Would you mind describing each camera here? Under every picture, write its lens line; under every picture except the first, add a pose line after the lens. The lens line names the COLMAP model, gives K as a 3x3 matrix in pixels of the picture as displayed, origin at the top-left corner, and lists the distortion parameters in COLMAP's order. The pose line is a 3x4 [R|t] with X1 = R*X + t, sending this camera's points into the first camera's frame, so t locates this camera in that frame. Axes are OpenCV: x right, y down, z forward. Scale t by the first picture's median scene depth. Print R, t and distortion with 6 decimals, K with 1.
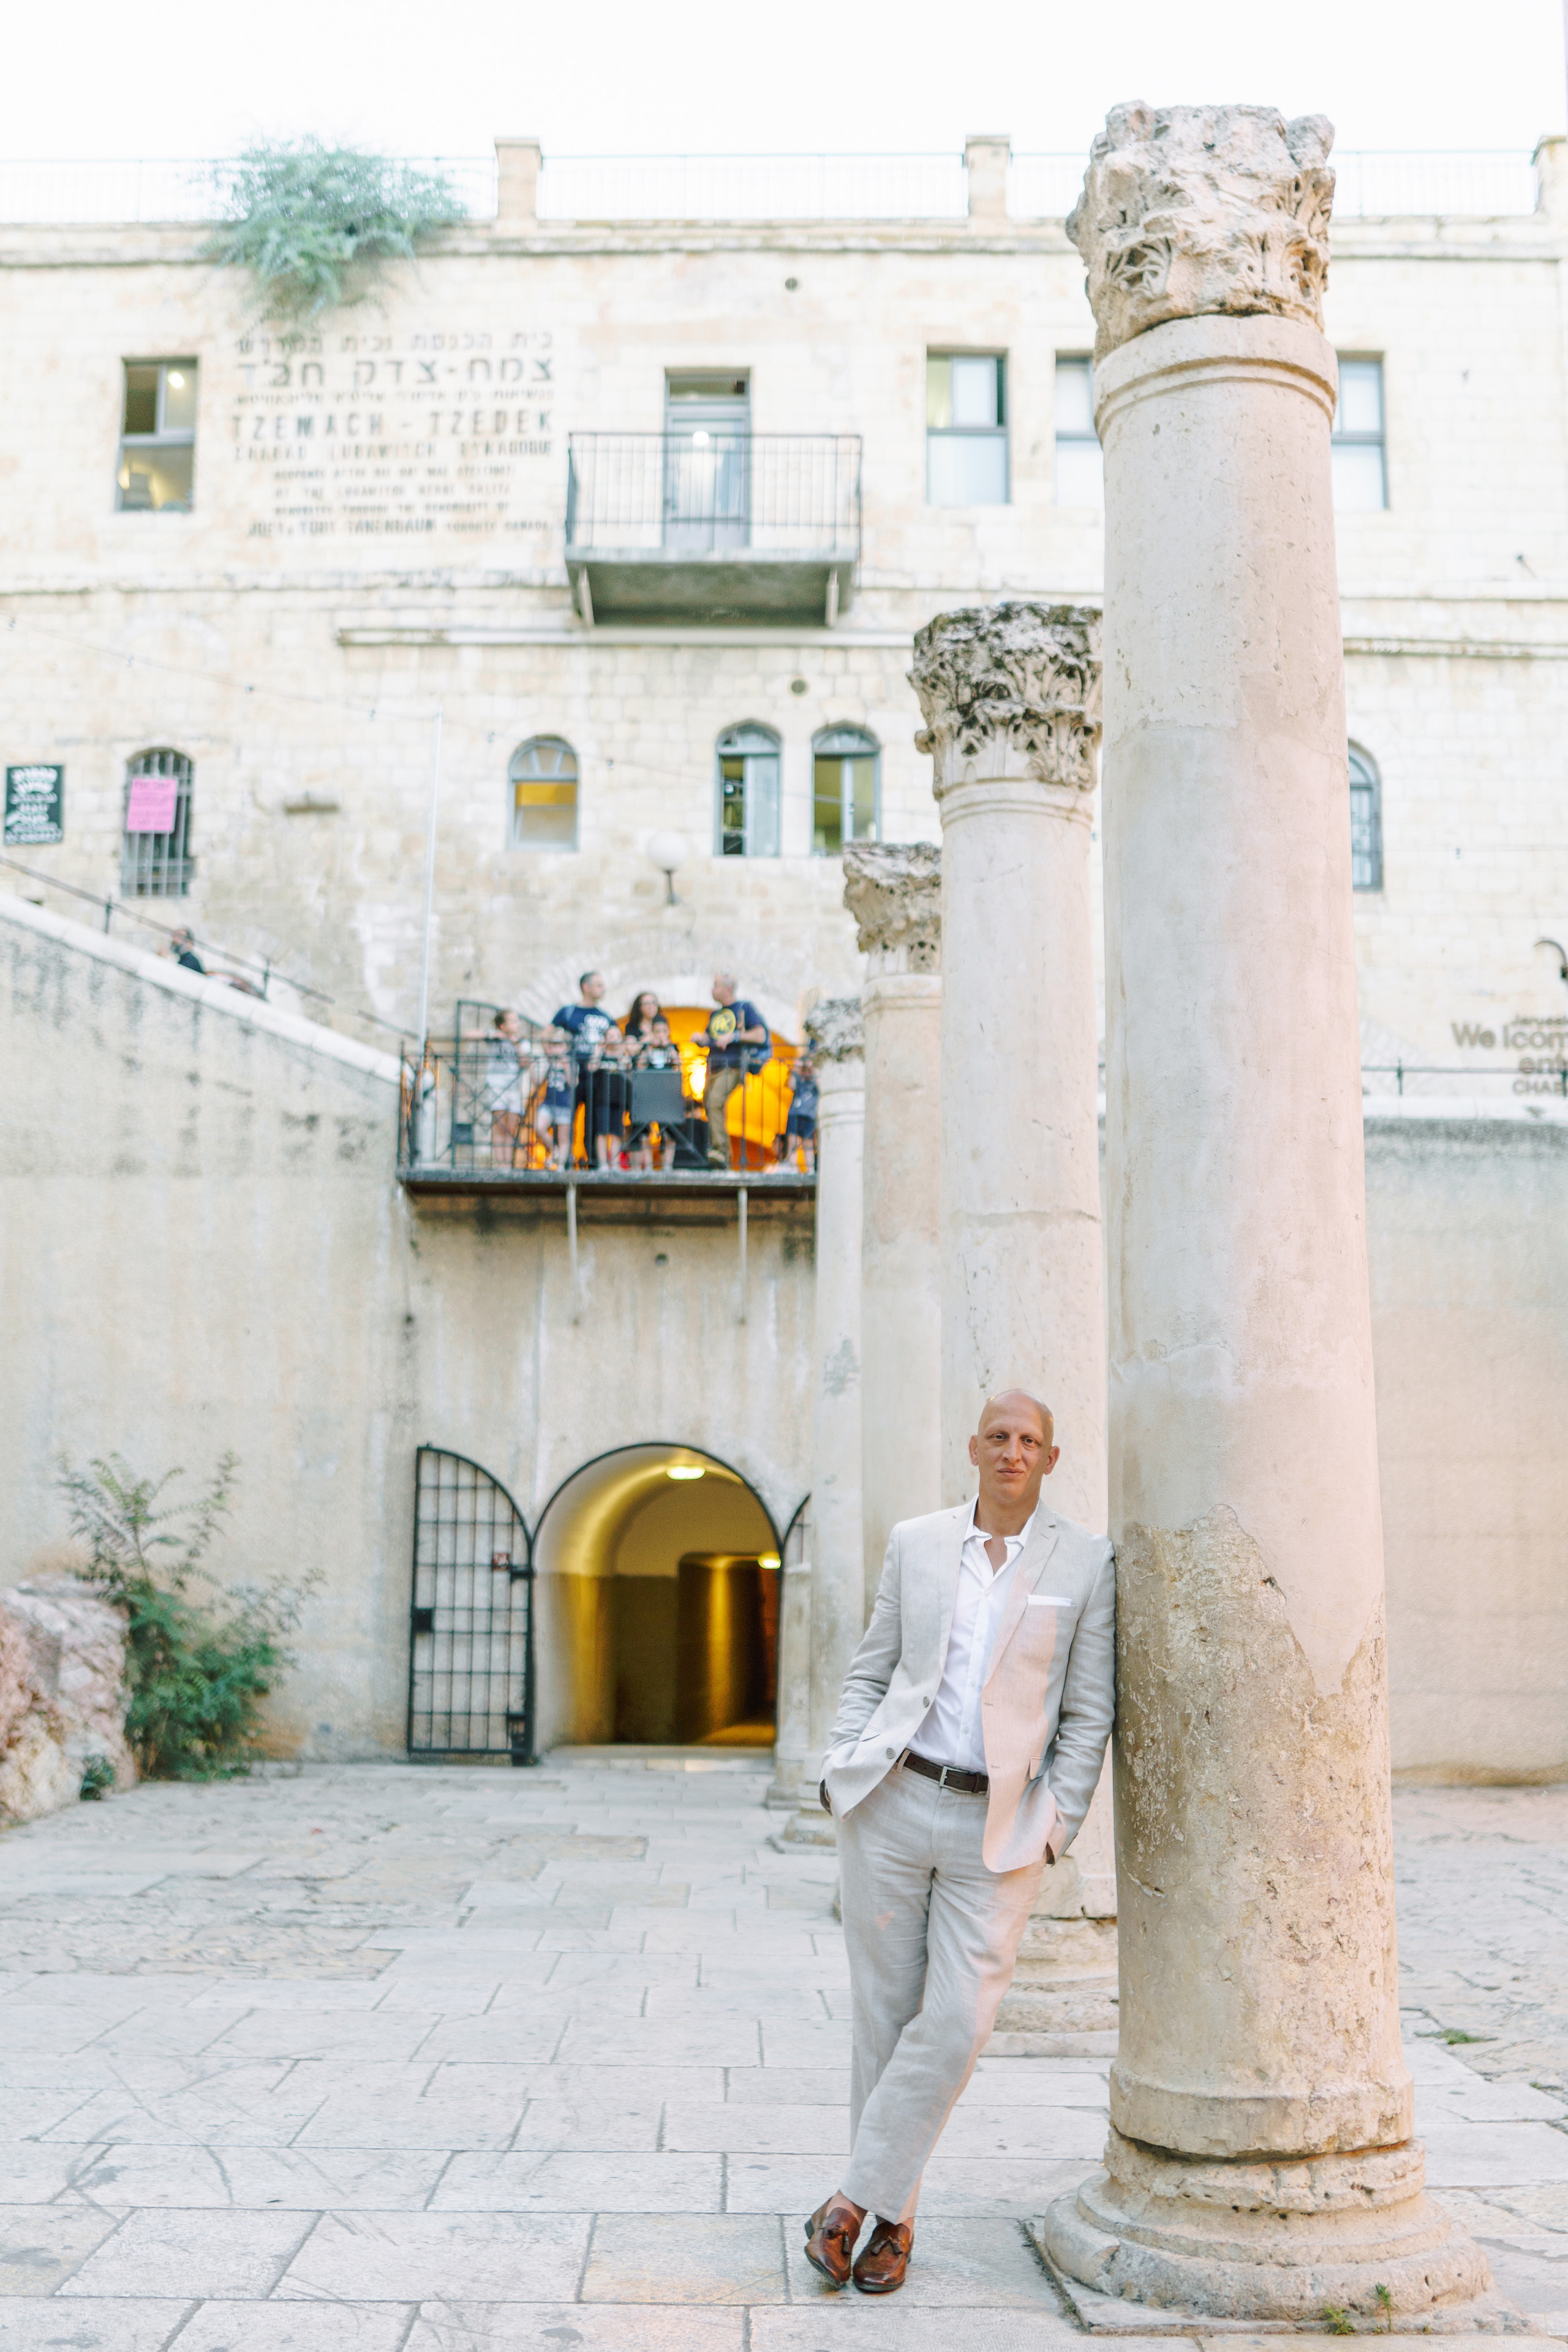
lens RADIAL K [[2476.1, 0, 789.1], [0, 2476.1, 1175.3], [0, 0, 1]] dist [0.004766, -0.003428]
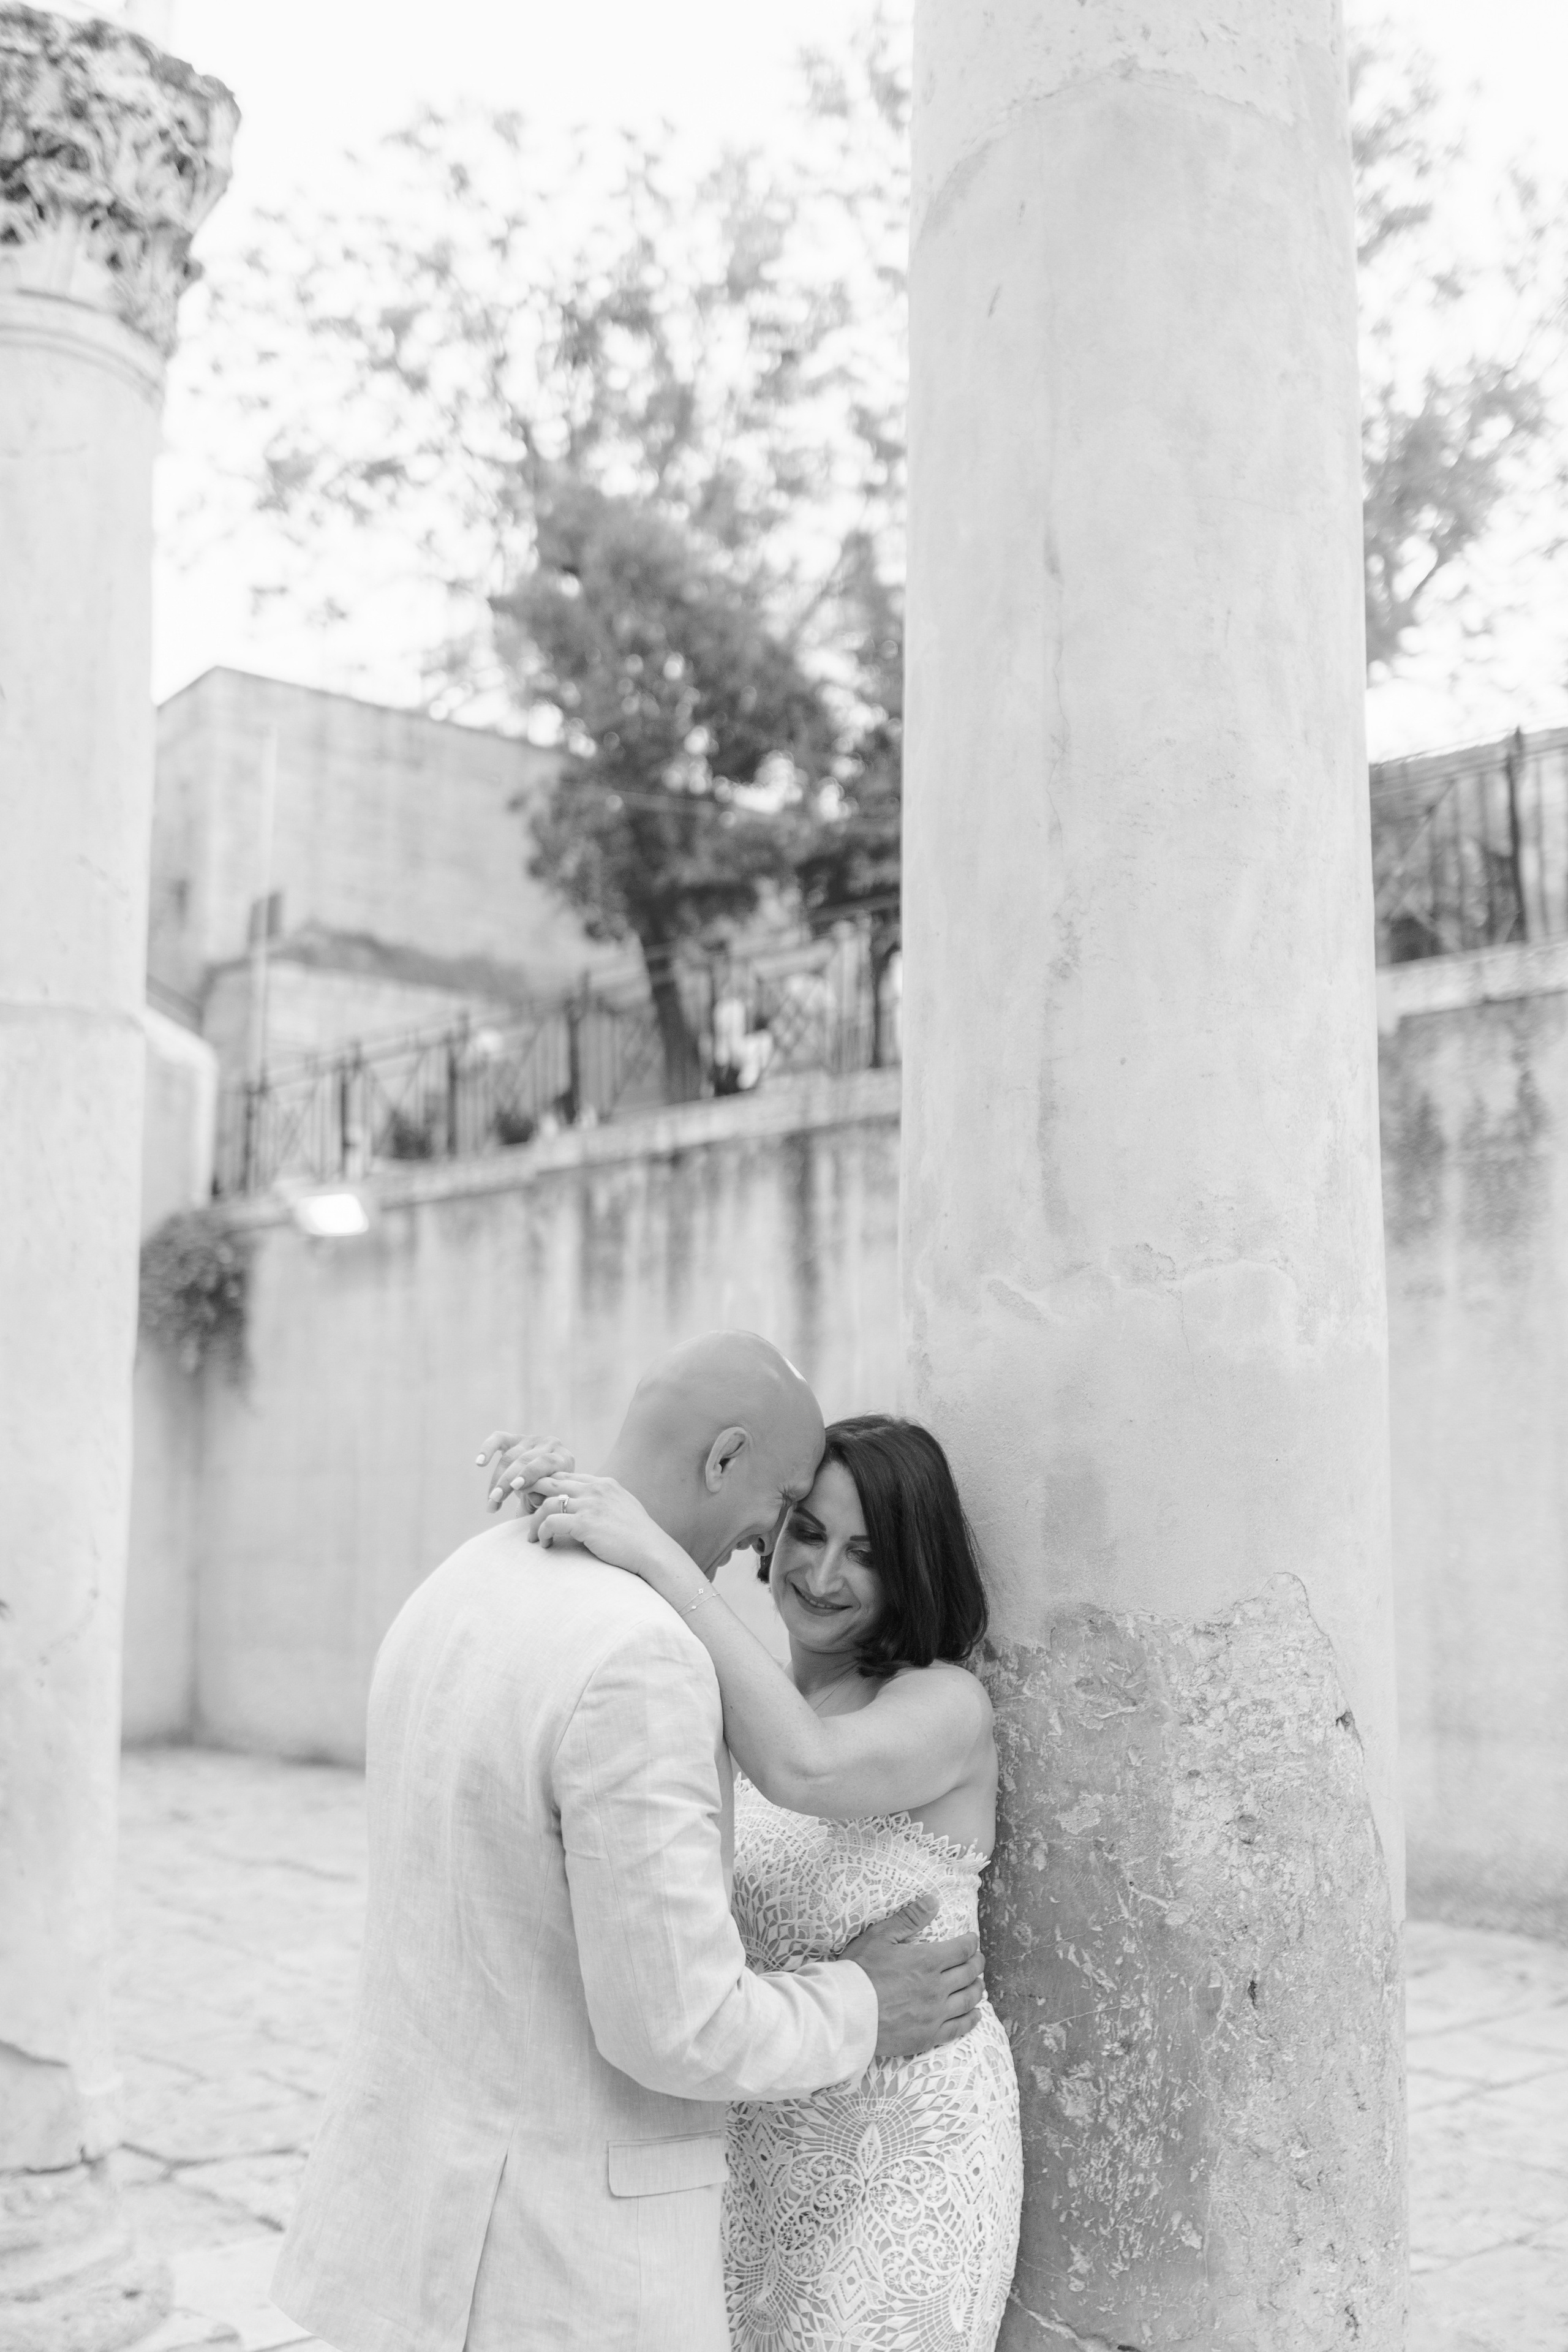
lens RADIAL K [[2464.0, 0, 789.8], [0, 2464.0, 1170.4], [0, 0, 1]] dist [0.000991, 0.000201]
pose [[0.770862, 0.089535, 0.630679, -0.057154], [-0.109566, 0.993954, -0.007188, 0.015731], [-0.627509, -0.063560, 0.776011, 0.163619]]
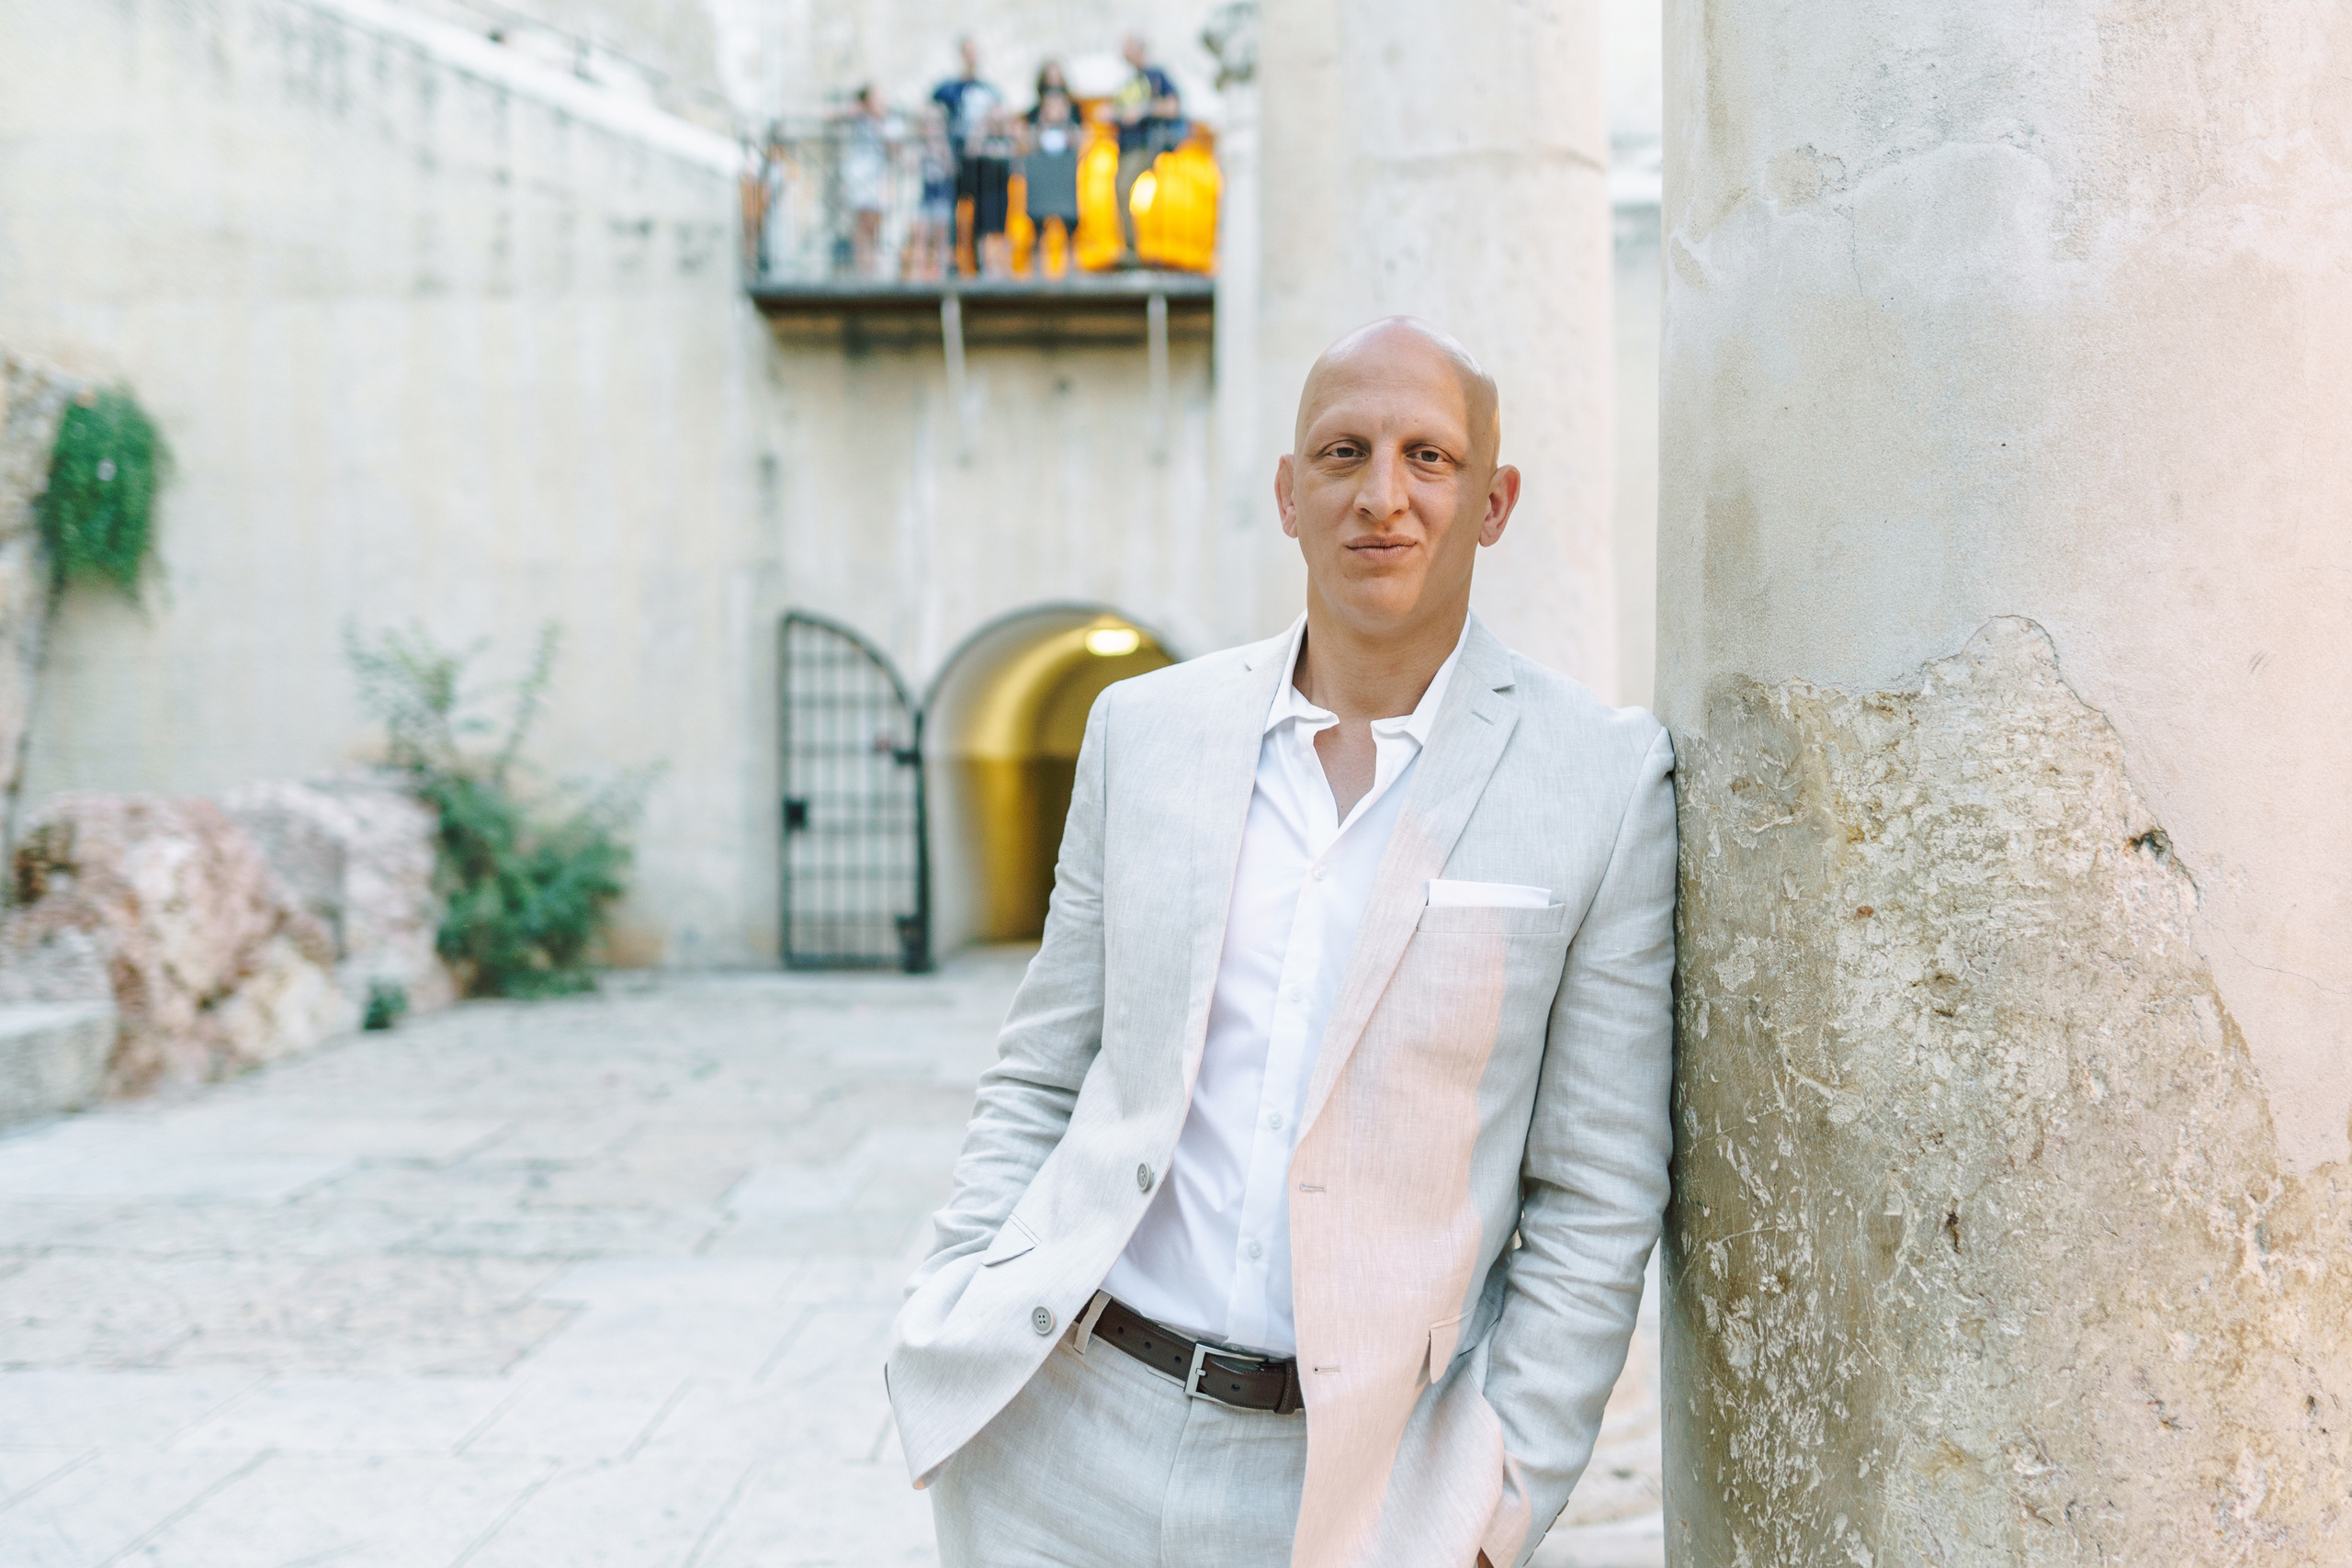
lens RADIAL K [[2475.8, 0, 1177.7], [0, 2475.8, 774.7], [0, 0, 1]] dist [0.004766, -0.003428]
pose [[0.999233, -0.010897, -0.037606, 0.018081], [0.017128, 0.985365, 0.169598, 0.023152], [0.035207, -0.170112, 0.984796, 0.161050]]
